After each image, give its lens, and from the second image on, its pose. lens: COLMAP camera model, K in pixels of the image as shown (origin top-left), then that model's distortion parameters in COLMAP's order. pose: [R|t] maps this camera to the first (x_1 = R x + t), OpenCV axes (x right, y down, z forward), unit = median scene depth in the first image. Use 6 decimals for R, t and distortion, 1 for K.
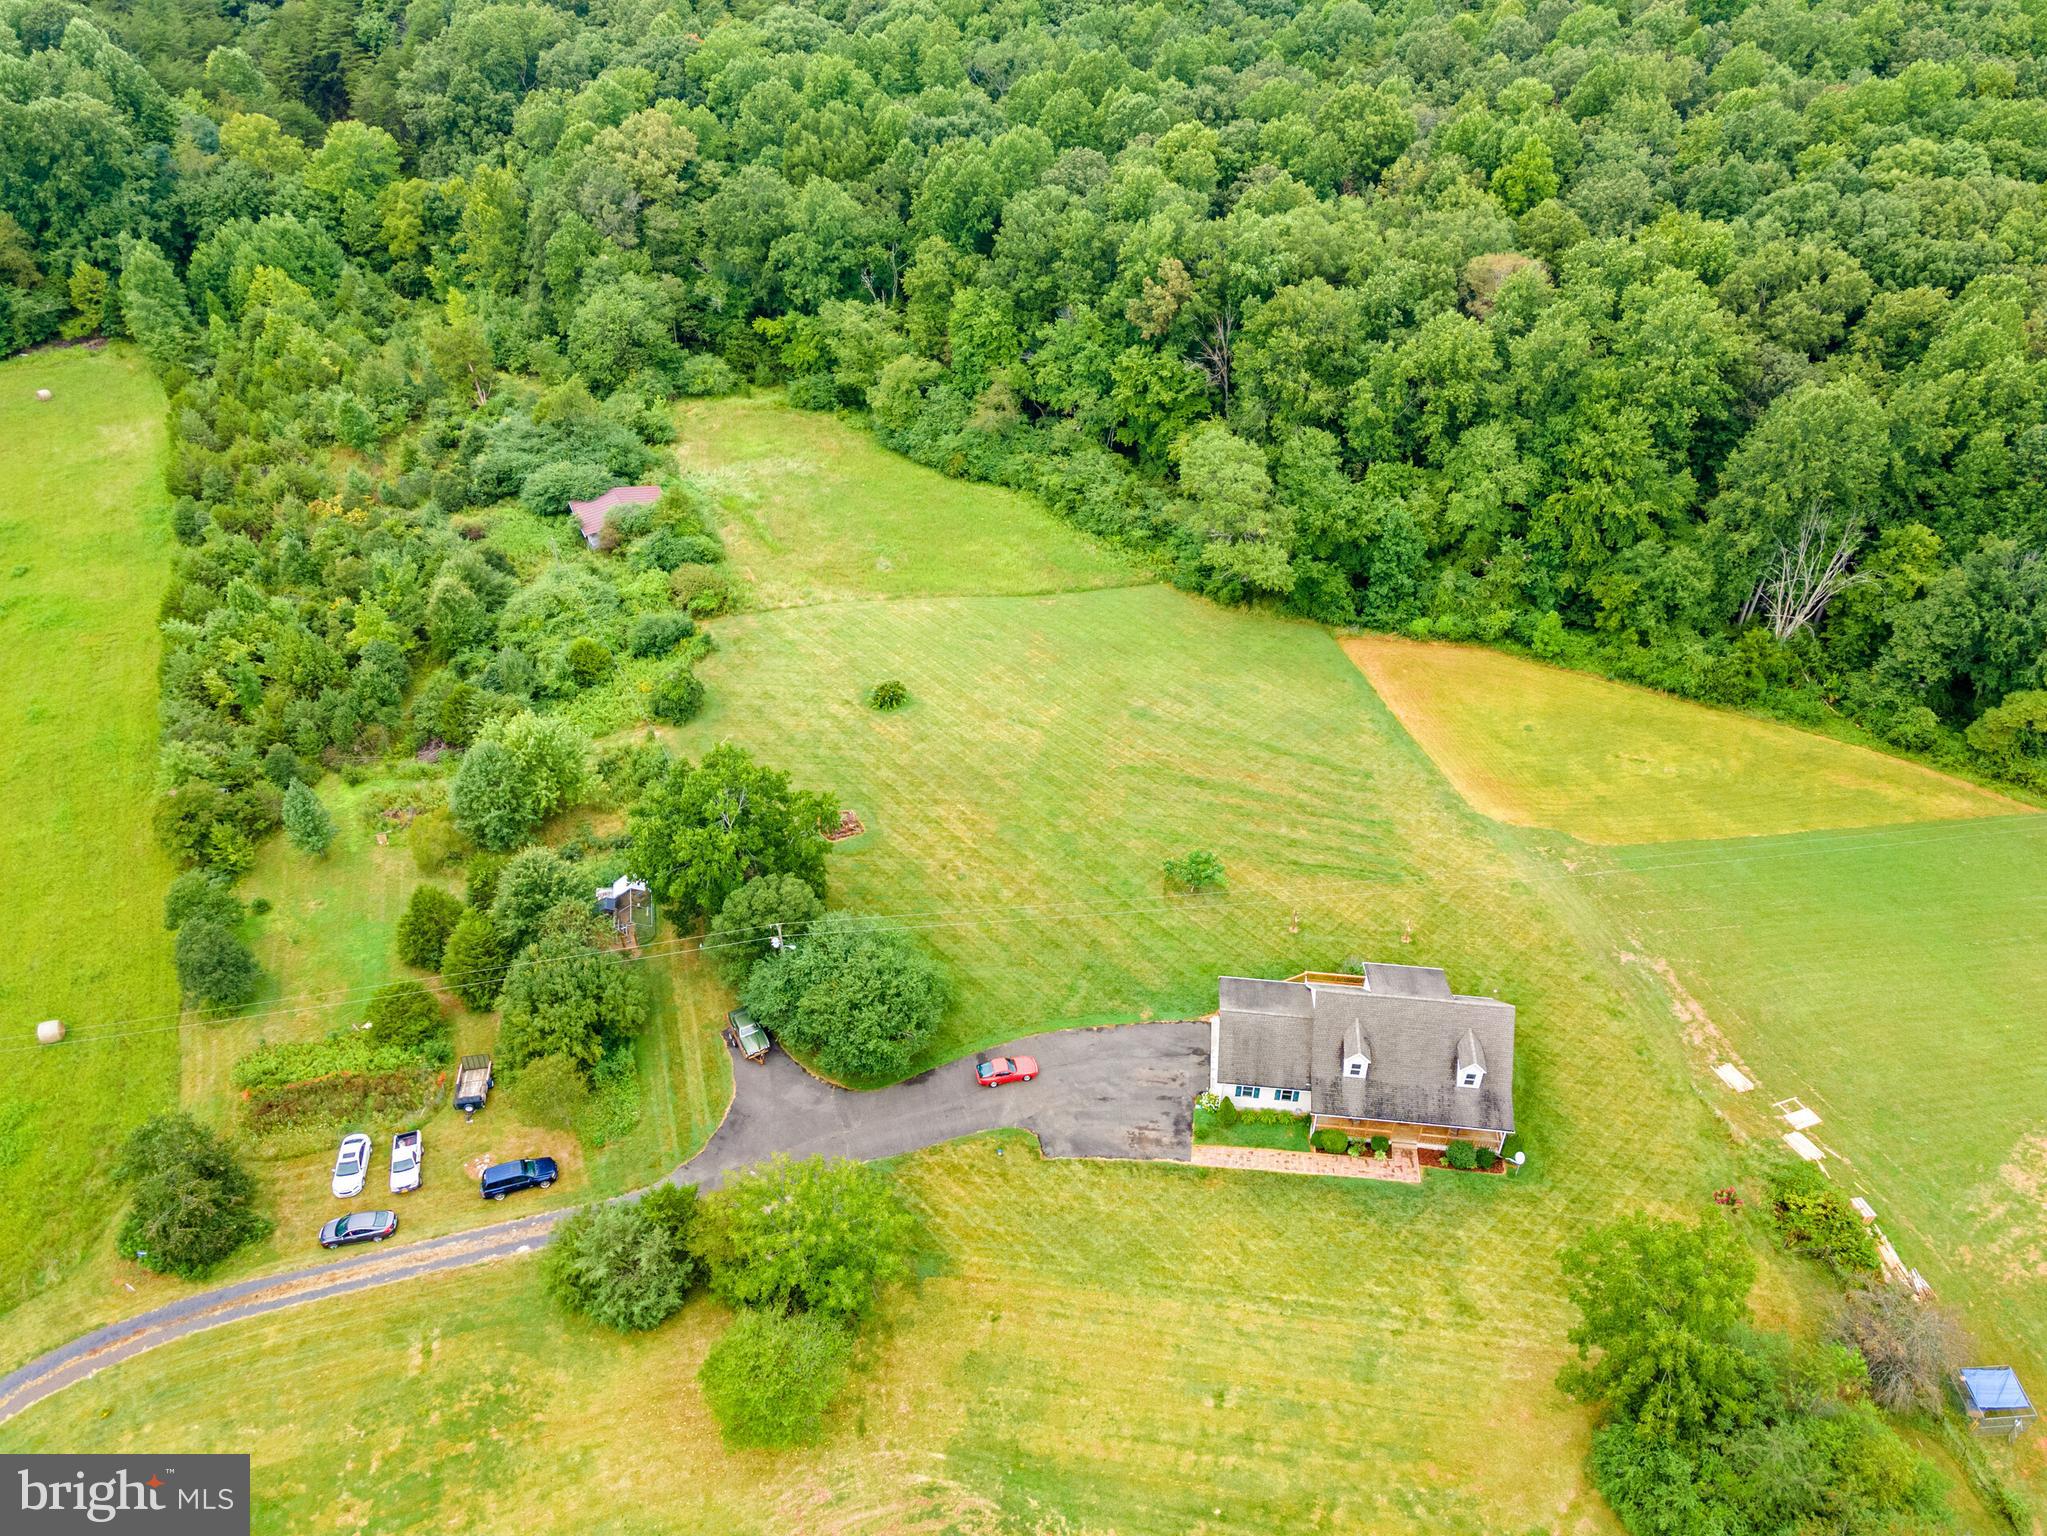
lens RADIAL K [[1507.3, 0, 1025.8], [0, 1507.3, 742.9], [0, 0, 1]] dist [0.027345, 0.037607]
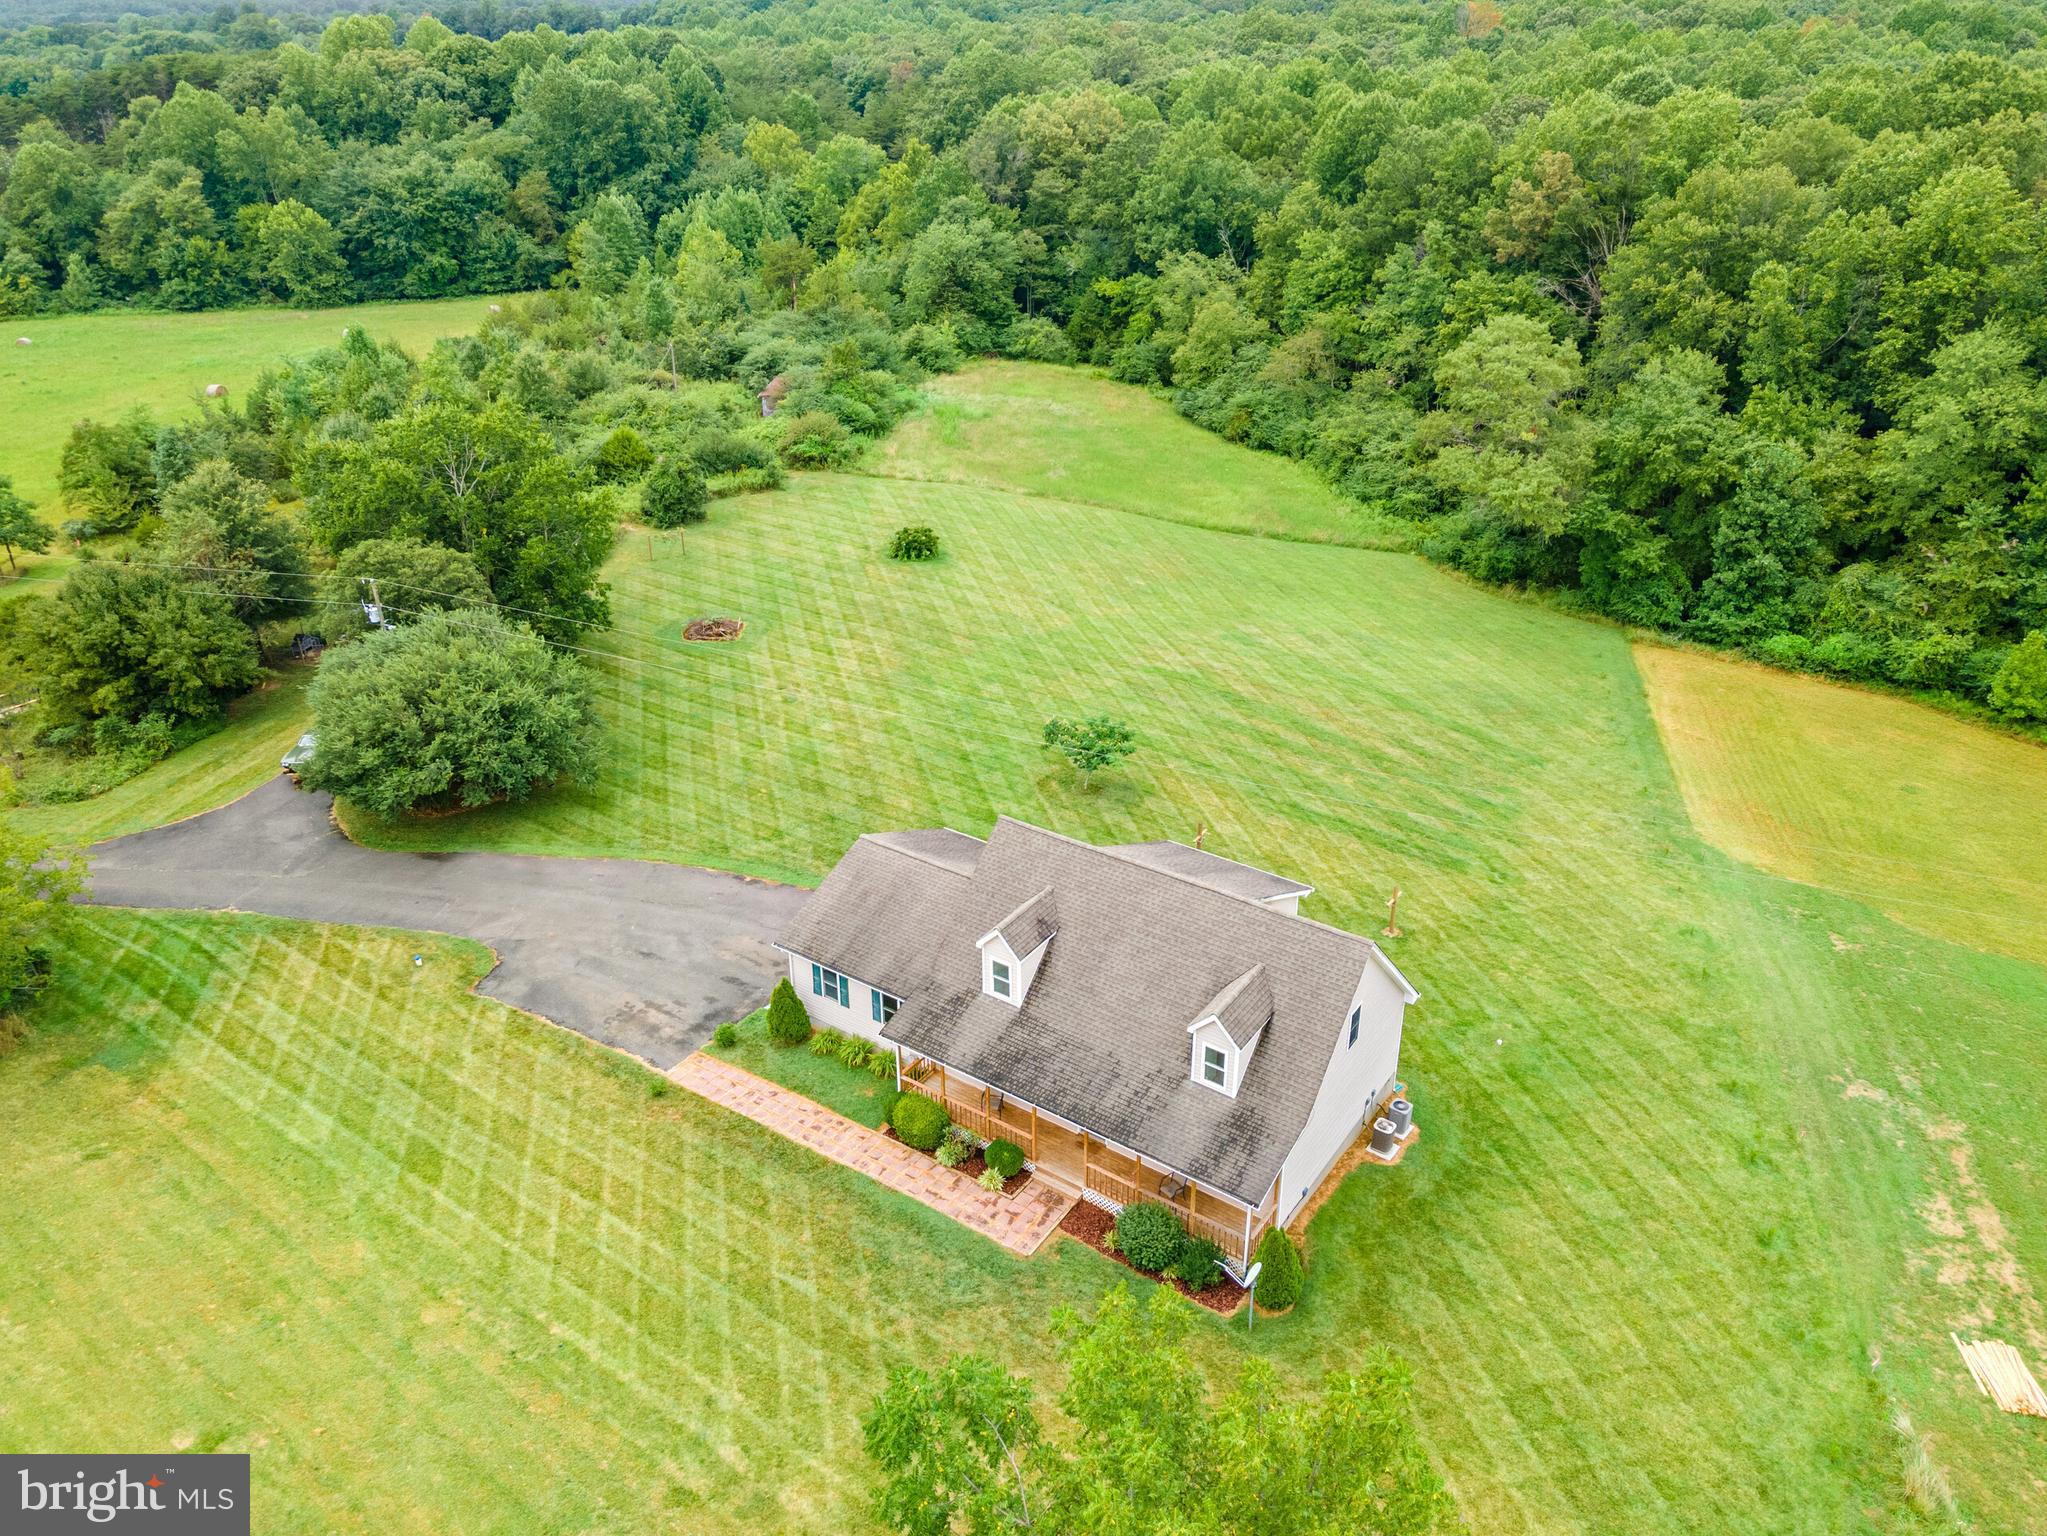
lens RADIAL K [[1507.3, 0, 1025.1], [0, 1507.3, 737.3], [0, 0, 1]] dist [0.027345, 0.037607]
pose [[0.880148, 0.211043, -0.425205, 0.277539], [-0.299487, 0.941841, -0.152454, 0.146695], [0.368301, 0.261526, 0.892165, 0.389975]]
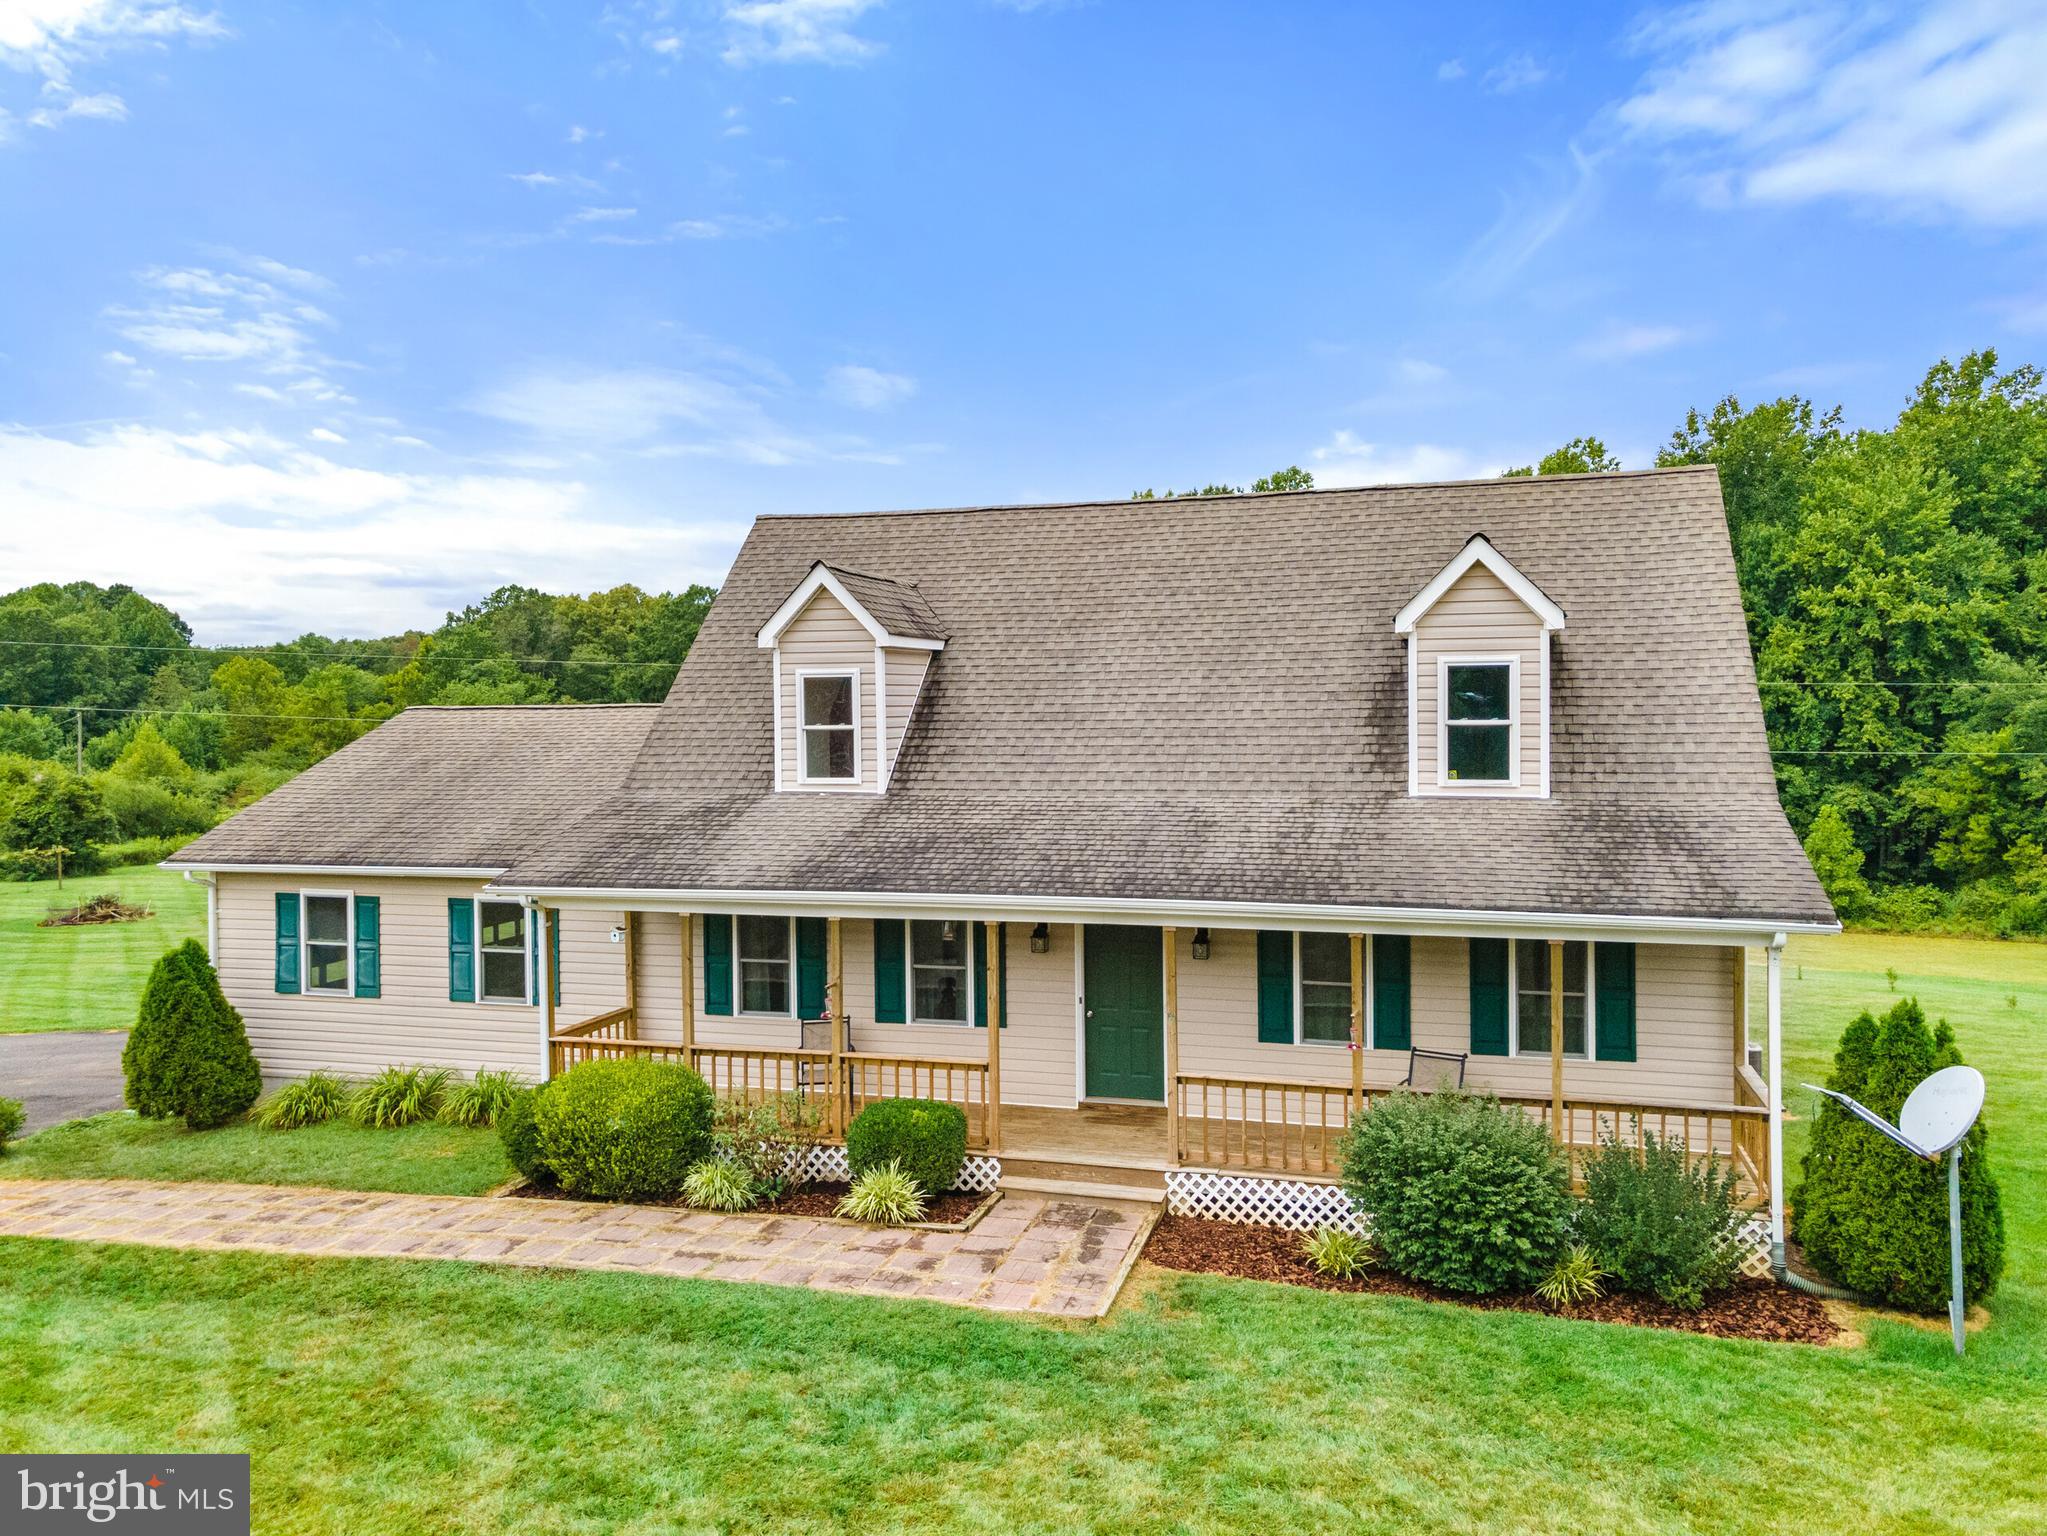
lens RADIAL K [[1507.3, 0, 1026.1], [0, 1507.3, 748.8], [0, 0, 1]] dist [0.027345, 0.037607]
pose [[0.985061, 0.001337, -0.172201, 0.185996], [-0.106014, 0.792723, -0.600292, 0.220892], [0.135705, 0.609580, 0.781022, 0.591720]]
